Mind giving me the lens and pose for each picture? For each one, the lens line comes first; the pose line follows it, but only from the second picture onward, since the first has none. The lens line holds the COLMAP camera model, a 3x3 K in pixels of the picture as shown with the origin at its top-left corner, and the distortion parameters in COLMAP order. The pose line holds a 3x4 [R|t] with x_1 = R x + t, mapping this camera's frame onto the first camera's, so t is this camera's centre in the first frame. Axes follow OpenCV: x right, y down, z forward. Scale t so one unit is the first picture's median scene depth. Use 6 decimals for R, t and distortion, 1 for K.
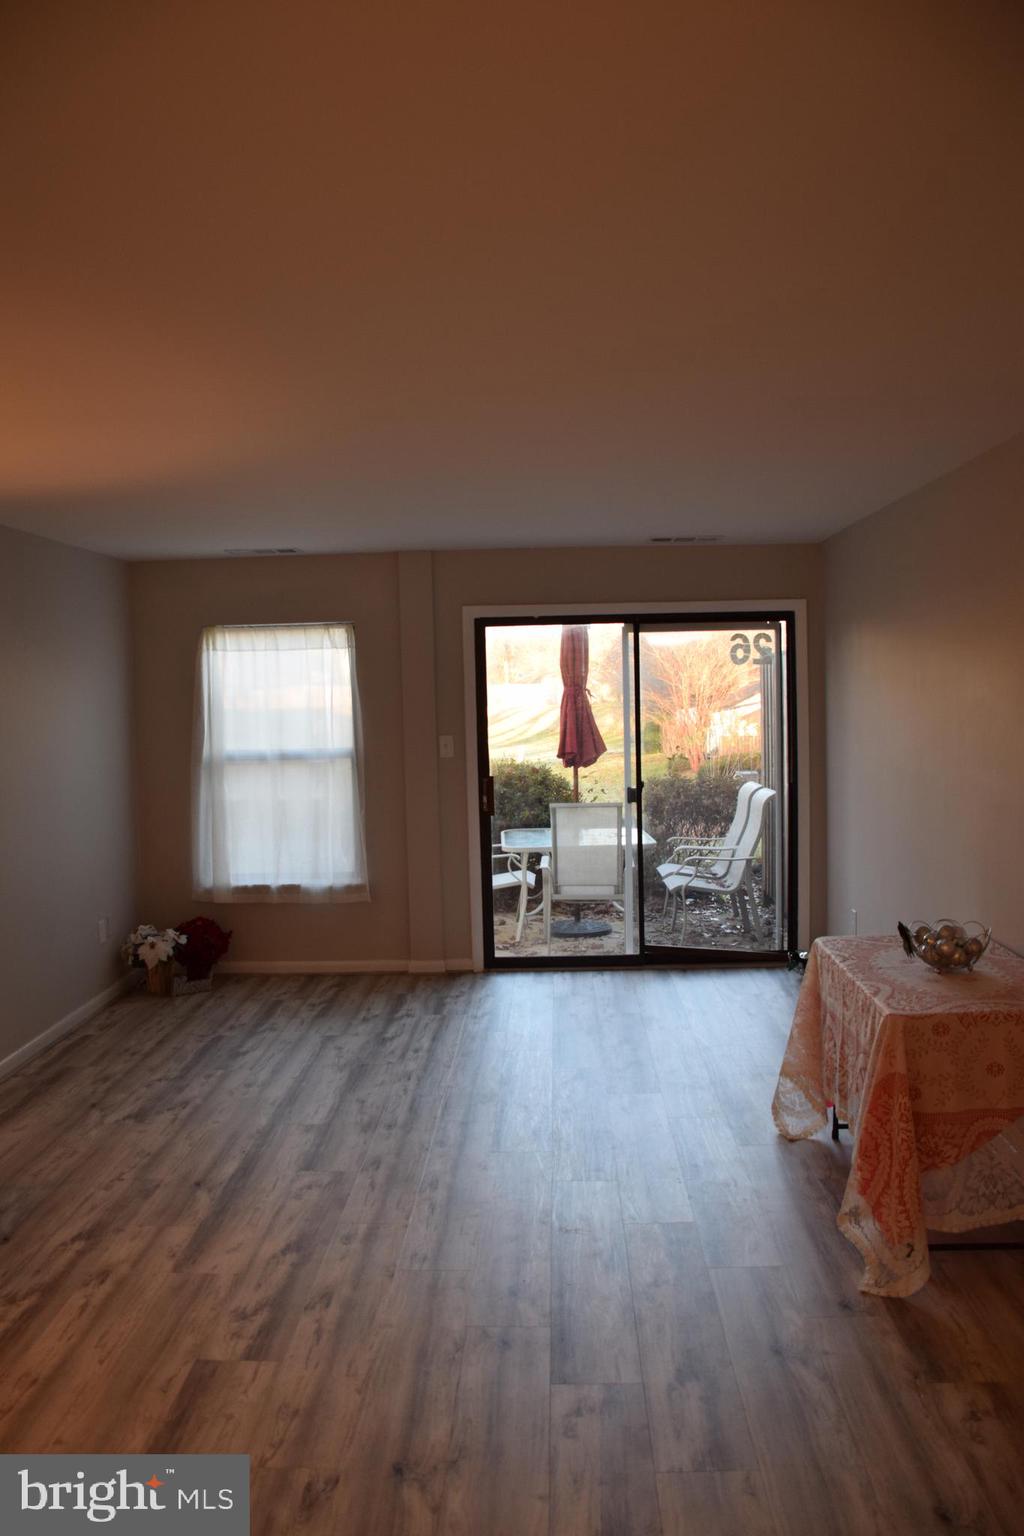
lens RADIAL K [[1201.8, 0, 498.3], [0, 1201.8, 731.9], [0, 0, 1]] dist [-0.150303, 0.098844]
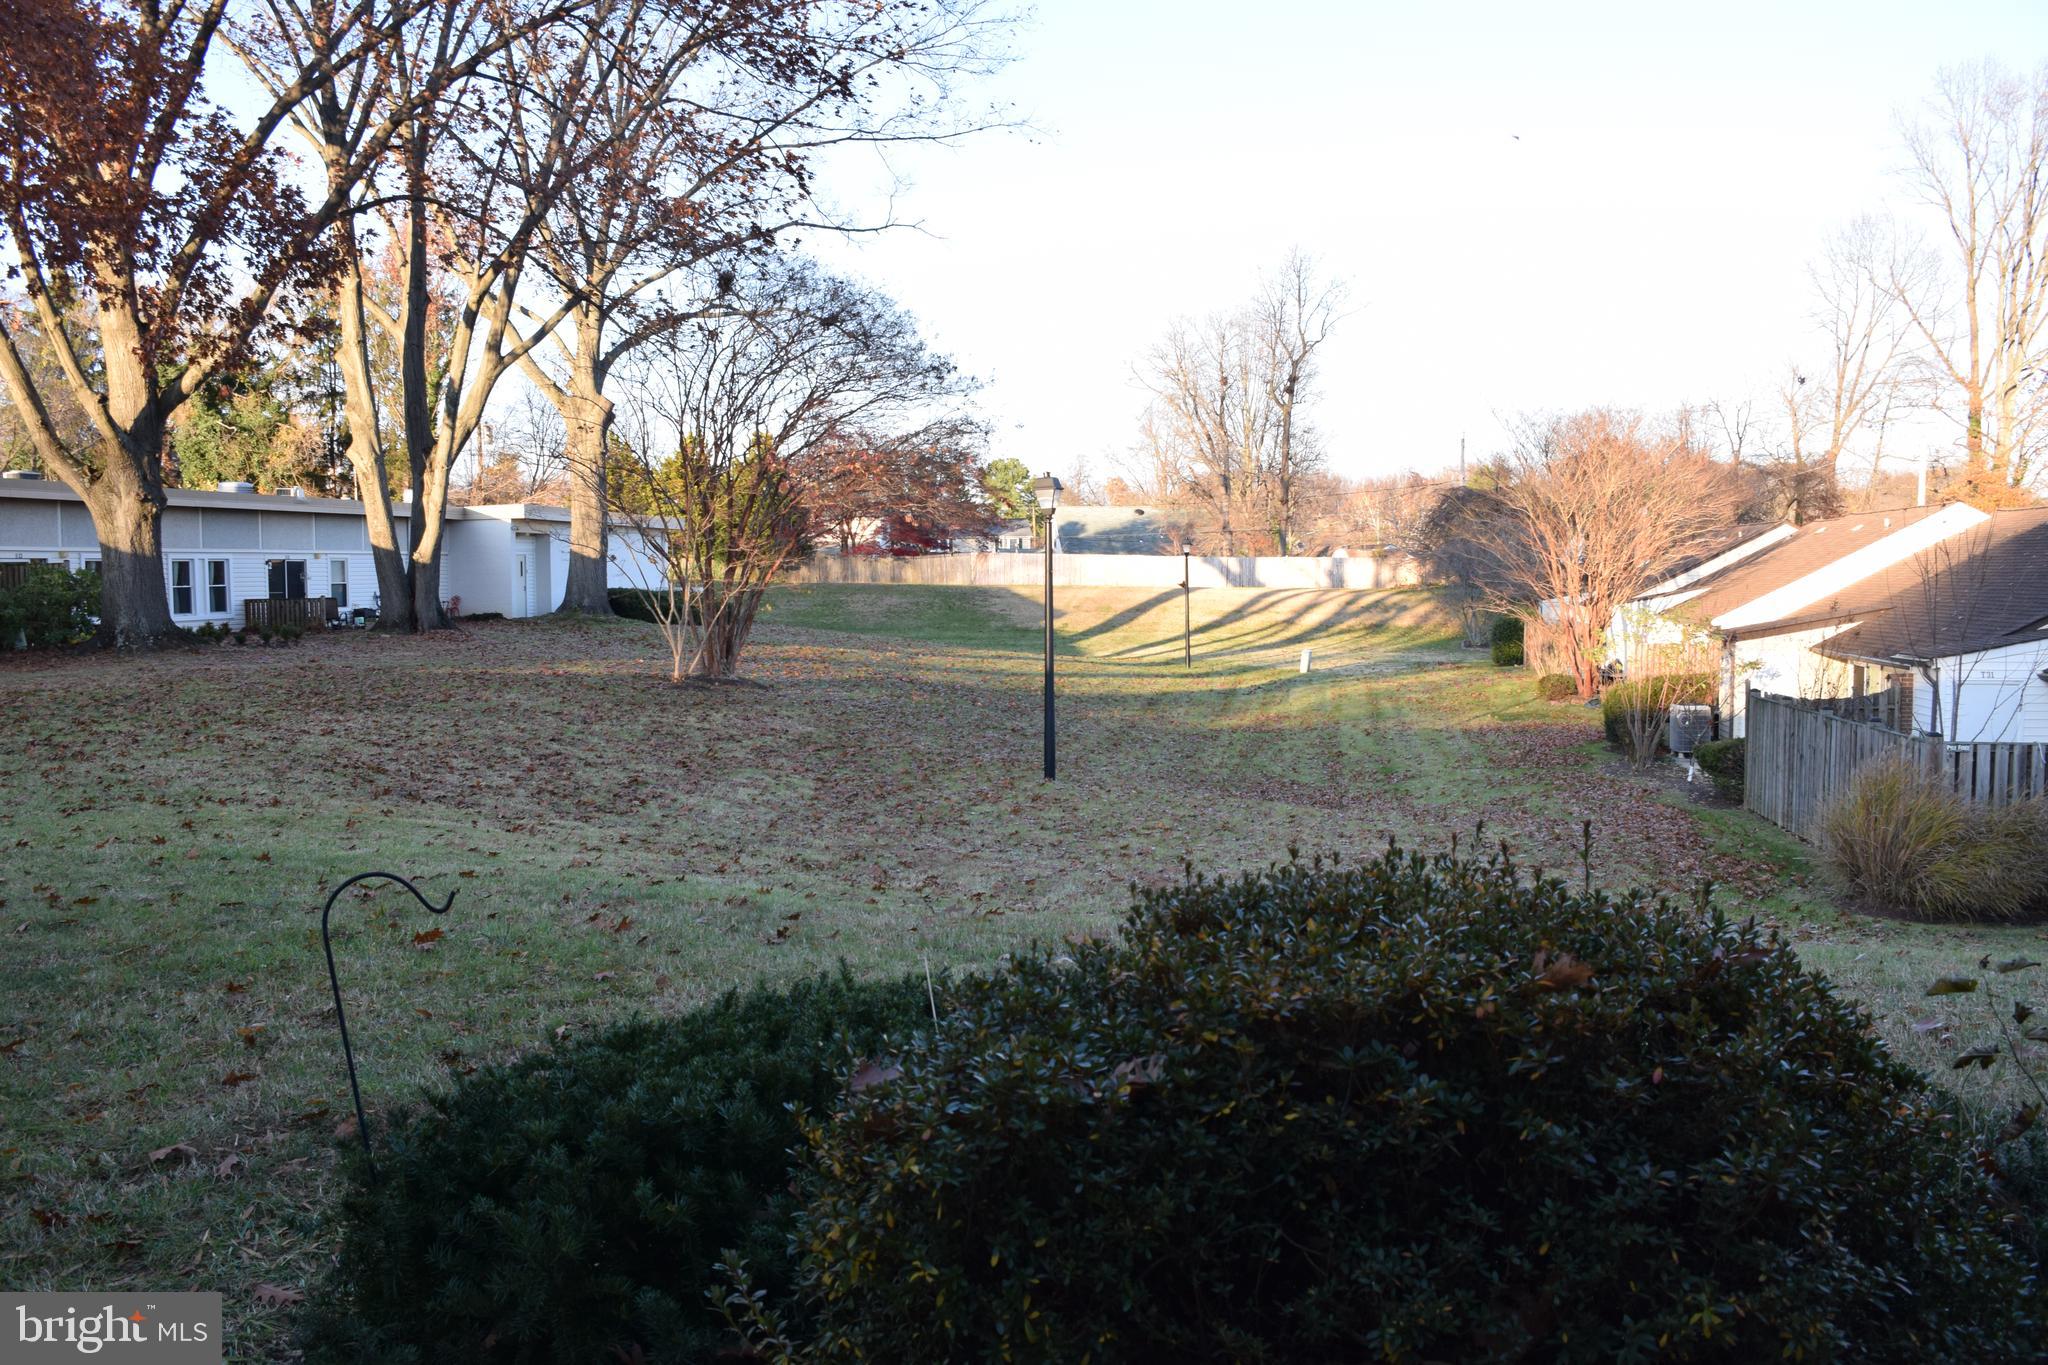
lens RADIAL K [[1602.4, 0, 1021.3], [0, 1602.4, 676.0], [0, 0, 1]] dist [-0.150303, 0.098844]
pose [[0.988737, 0.027480, -0.147118, -0.064915], [-0.022299, 0.999076, 0.036749, -0.018062], [0.147992, -0.033055, 0.988436, 1.219827]]
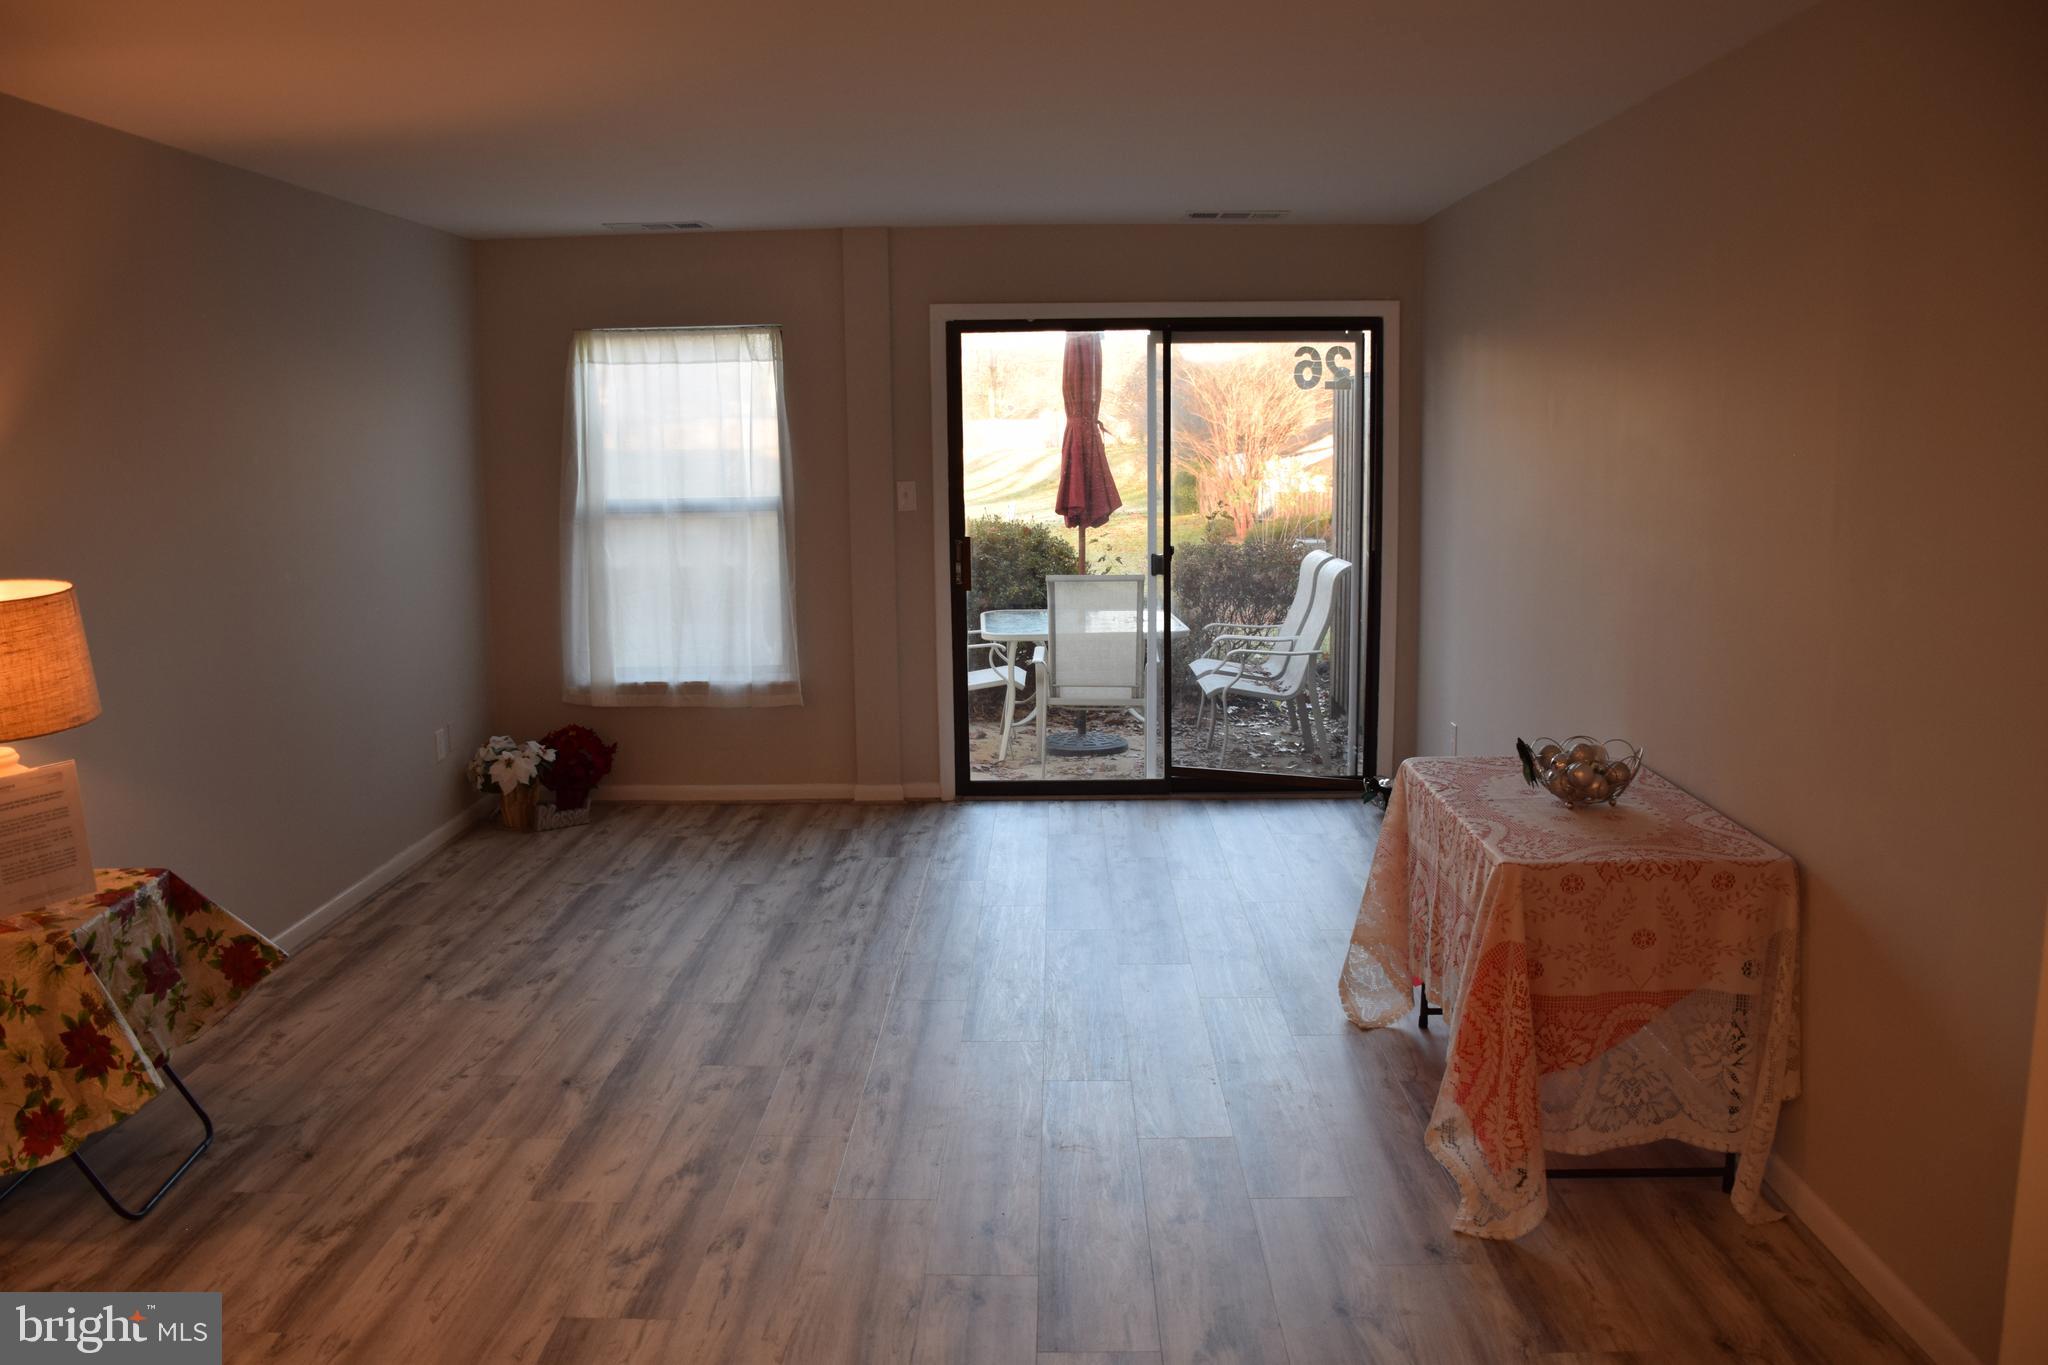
lens RADIAL K [[1602.4, 0, 1005.9], [0, 1602.4, 606.2], [0, 0, 1]] dist [-0.150303, 0.098844]
pose [[0.999814, 0.009222, 0.016929, 0.001819], [-0.010489, 0.997026, 0.076350, 0.004316], [-0.016175, -0.076513, 0.996937, 0.018630]]
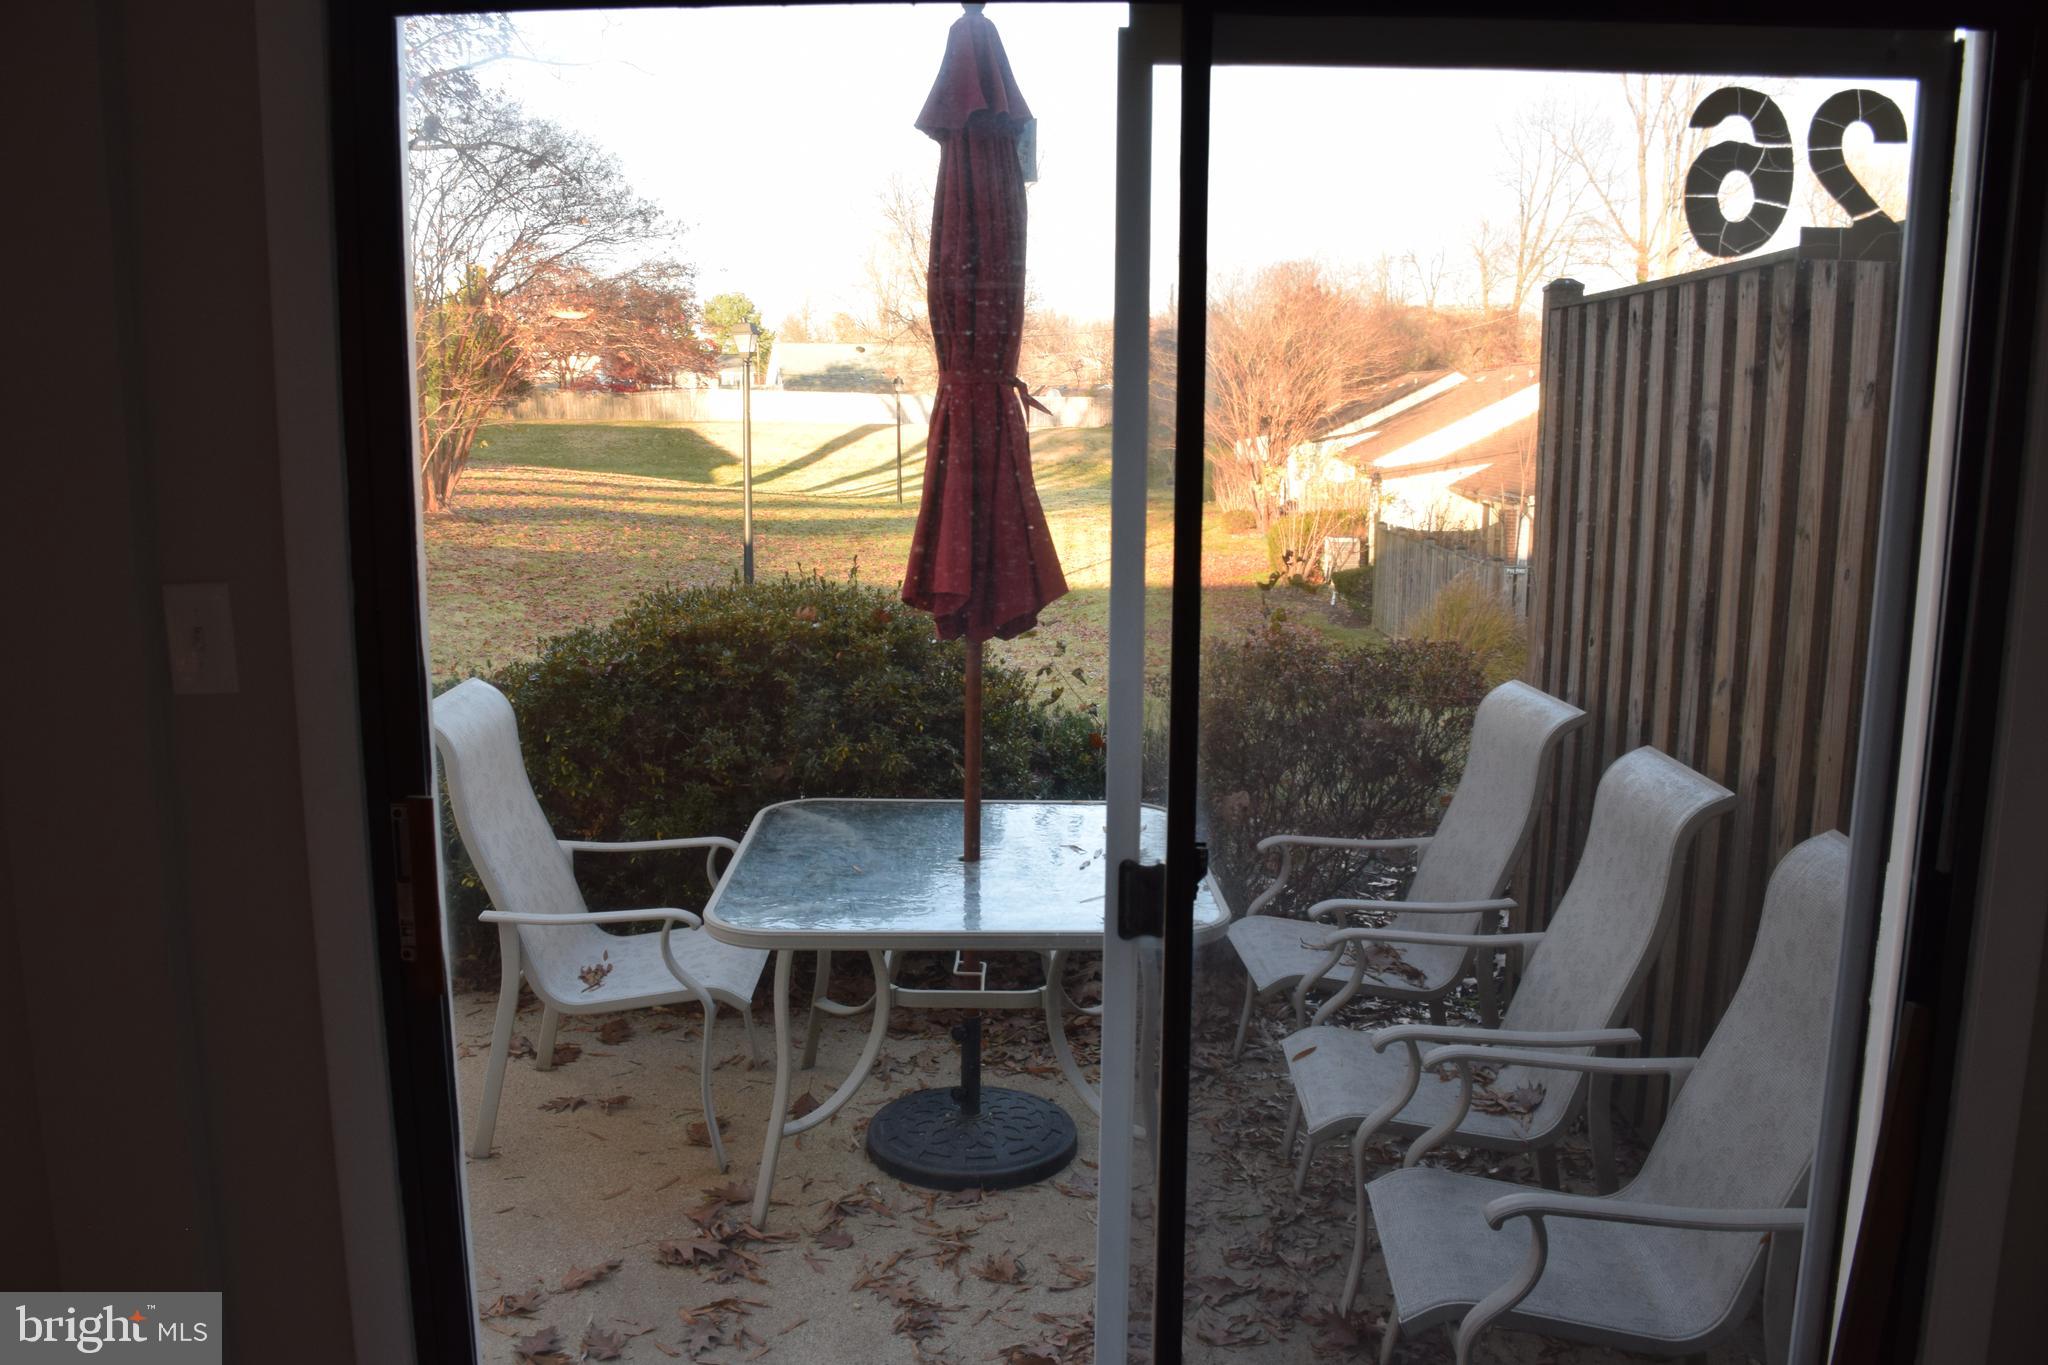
lens RADIAL K [[1602.4, 0, 1024.8], [0, 1602.4, 696.0], [0, 0, 1]] dist [-0.150303, 0.098844]
pose [[0.999363, 0.026542, 0.023839, 0.091358], [-0.029737, 0.988902, 0.145562, -0.020660], [-0.019711, -0.146179, 0.989062, 0.798603]]
